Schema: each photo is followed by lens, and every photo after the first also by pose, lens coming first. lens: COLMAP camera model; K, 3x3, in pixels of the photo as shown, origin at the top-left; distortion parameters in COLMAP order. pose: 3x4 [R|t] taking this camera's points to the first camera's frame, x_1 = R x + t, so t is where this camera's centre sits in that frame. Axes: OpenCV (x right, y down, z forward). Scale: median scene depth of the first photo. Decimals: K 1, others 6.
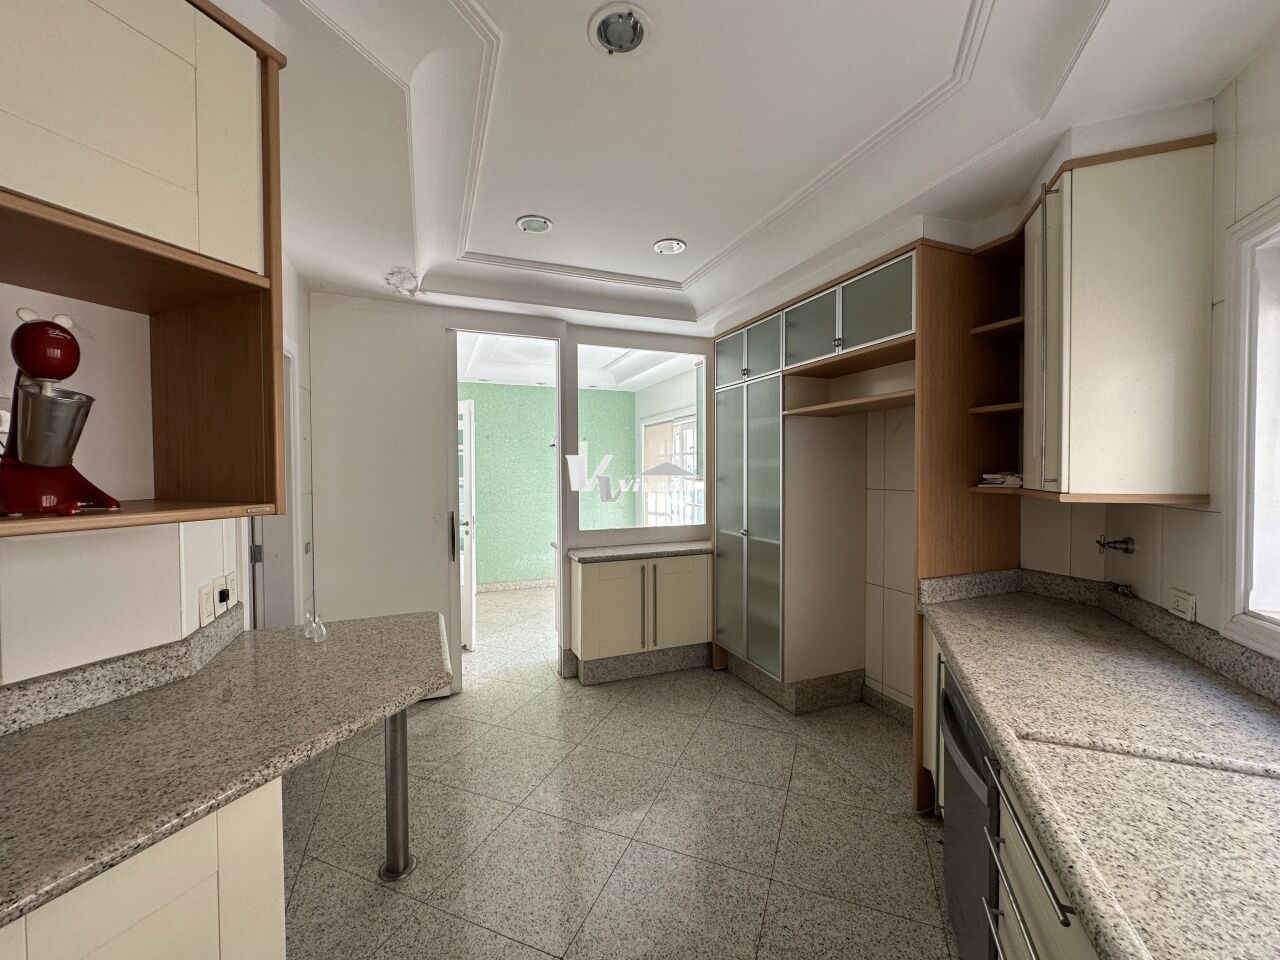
lens RADIAL K [[514.0, 0, 639.2], [0, 514.0, 477.5], [0, 0, 1]] dist [-0.006748, 0.001566]
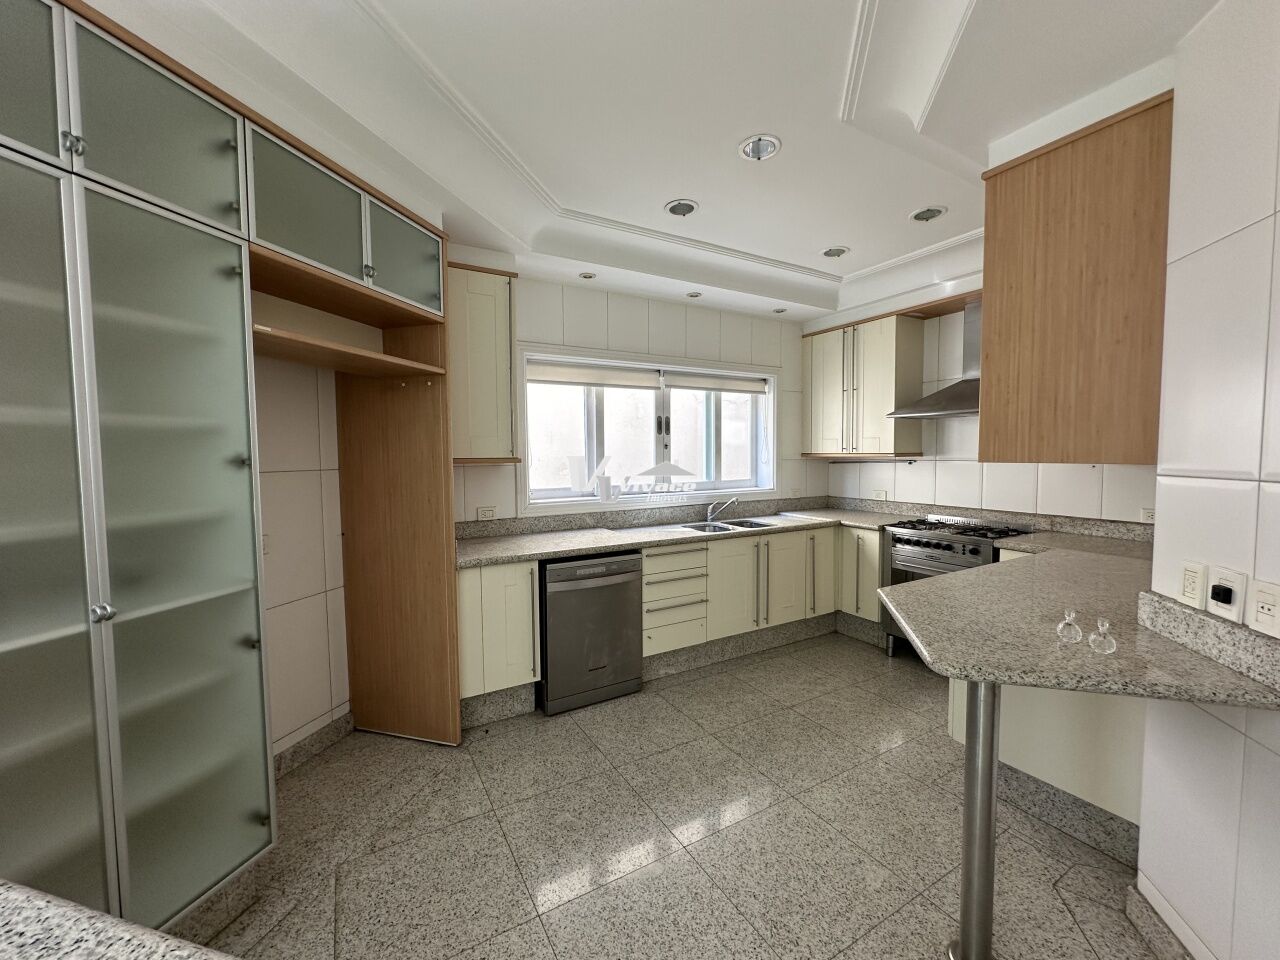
lens RADIAL K [[514.0, 0, 637.7], [0, 514.0, 480.6], [0, 0, 1]] dist [-0.006748, 0.001566]
pose [[-0.789619, -0.025264, 0.613077, -0.456663], [0.019547, 0.997609, 0.066286, -0.000891], [-0.613286, 0.064324, -0.787237, 1.613361]]
